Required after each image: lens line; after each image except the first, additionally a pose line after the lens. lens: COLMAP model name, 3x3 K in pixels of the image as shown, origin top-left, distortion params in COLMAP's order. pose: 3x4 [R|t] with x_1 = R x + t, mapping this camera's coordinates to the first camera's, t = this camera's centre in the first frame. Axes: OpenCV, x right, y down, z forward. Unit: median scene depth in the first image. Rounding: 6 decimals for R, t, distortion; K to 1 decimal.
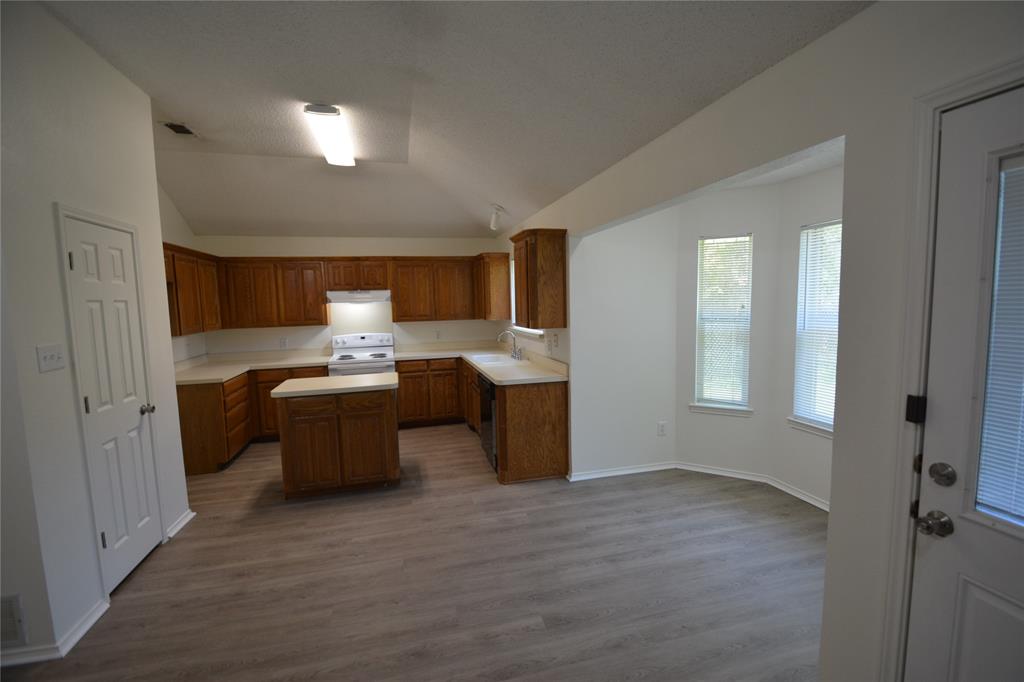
lens RADIAL K [[450.1, 0, 513.1], [0, 450.1, 341.5], [0, 0, 1]] dist [0.012608, -0.015568]
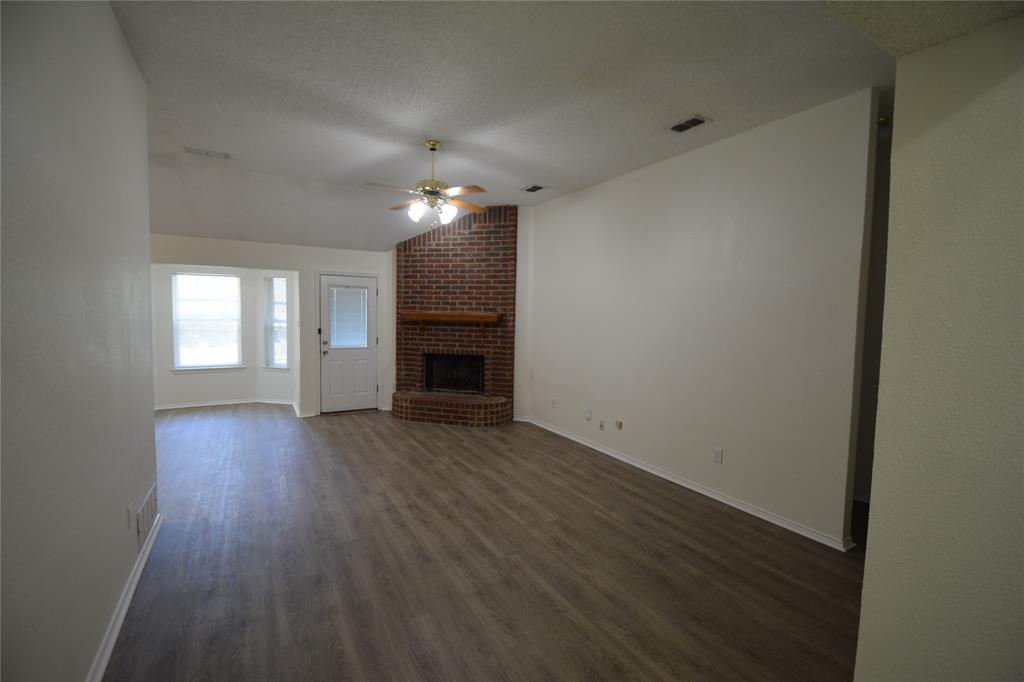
lens RADIAL K [[450.1, 0, 513.1], [0, 450.1, 341.5], [0, 0, 1]] dist [0.012608, -0.015568]
pose [[-0.265068, -0.040517, 0.963378, -1.493962], [0.079197, 0.994826, 0.063630, 0.037658], [-0.960972, 0.093163, -0.260488, 0.077788]]
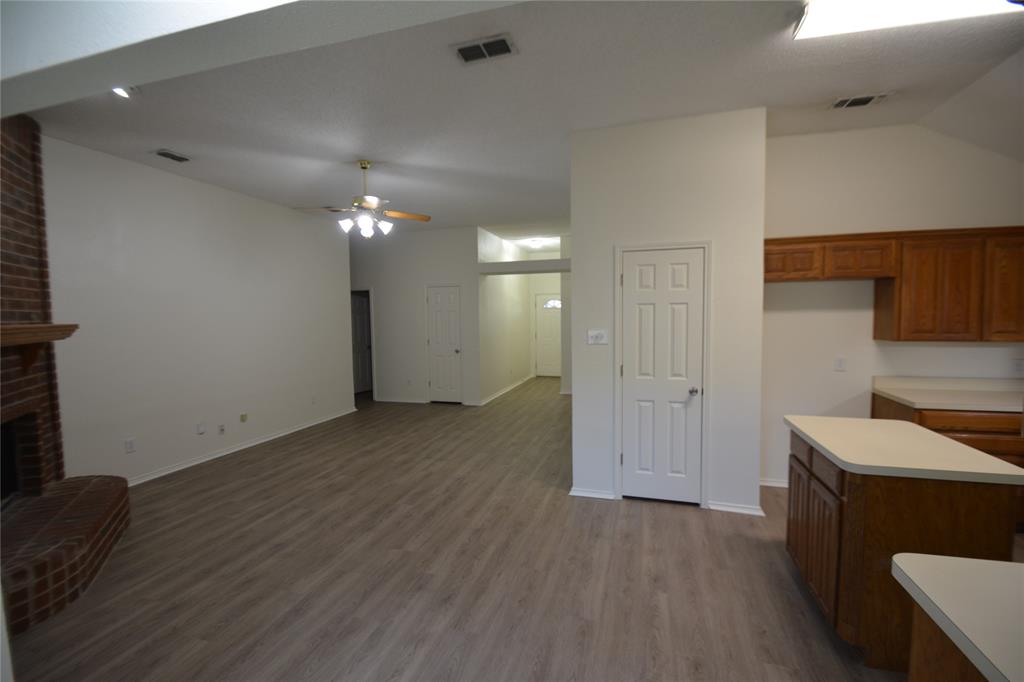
lens RADIAL K [[450.1, 0, 513.1], [0, 450.1, 341.5], [0, 0, 1]] dist [0.012608, -0.015568]
pose [[-0.517889, 0.084924, -0.851222, 0.350092], [-0.053902, 0.989843, 0.131548, -0.087693], [0.853748, 0.114010, -0.508052, 0.874351]]
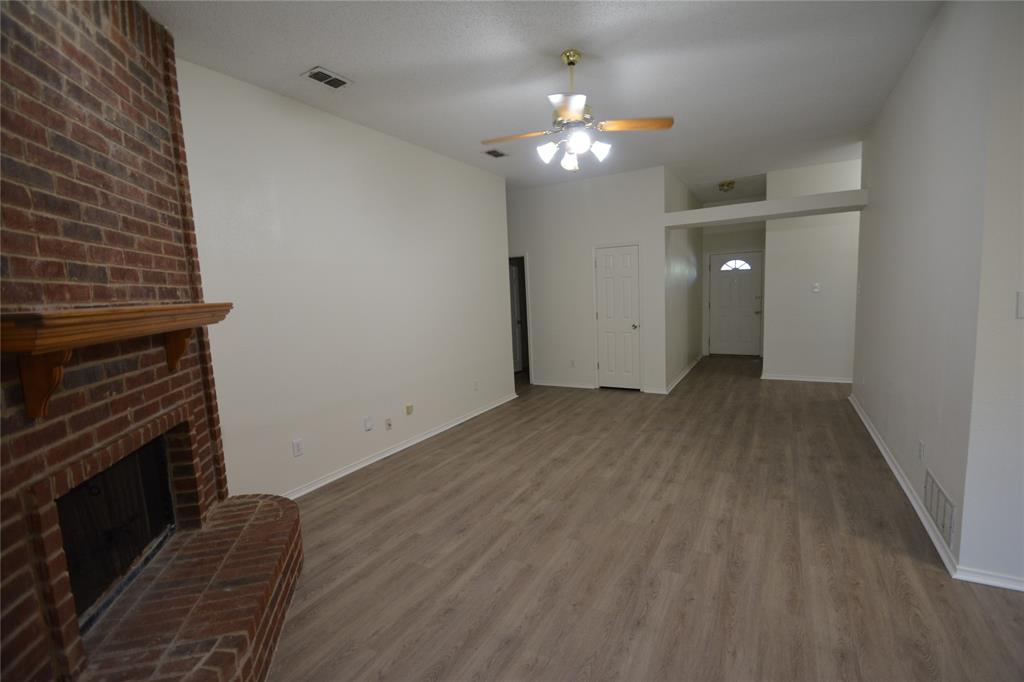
lens RADIAL K [[450.1, 0, 513.1], [0, 450.1, 341.5], [0, 0, 1]] dist [0.012608, -0.015568]
pose [[-0.704709, 0.139813, -0.695584, 0.221095], [-0.002950, 0.979806, 0.199930, -0.038814], [0.709490, 0.142944, -0.690066, 0.467714]]
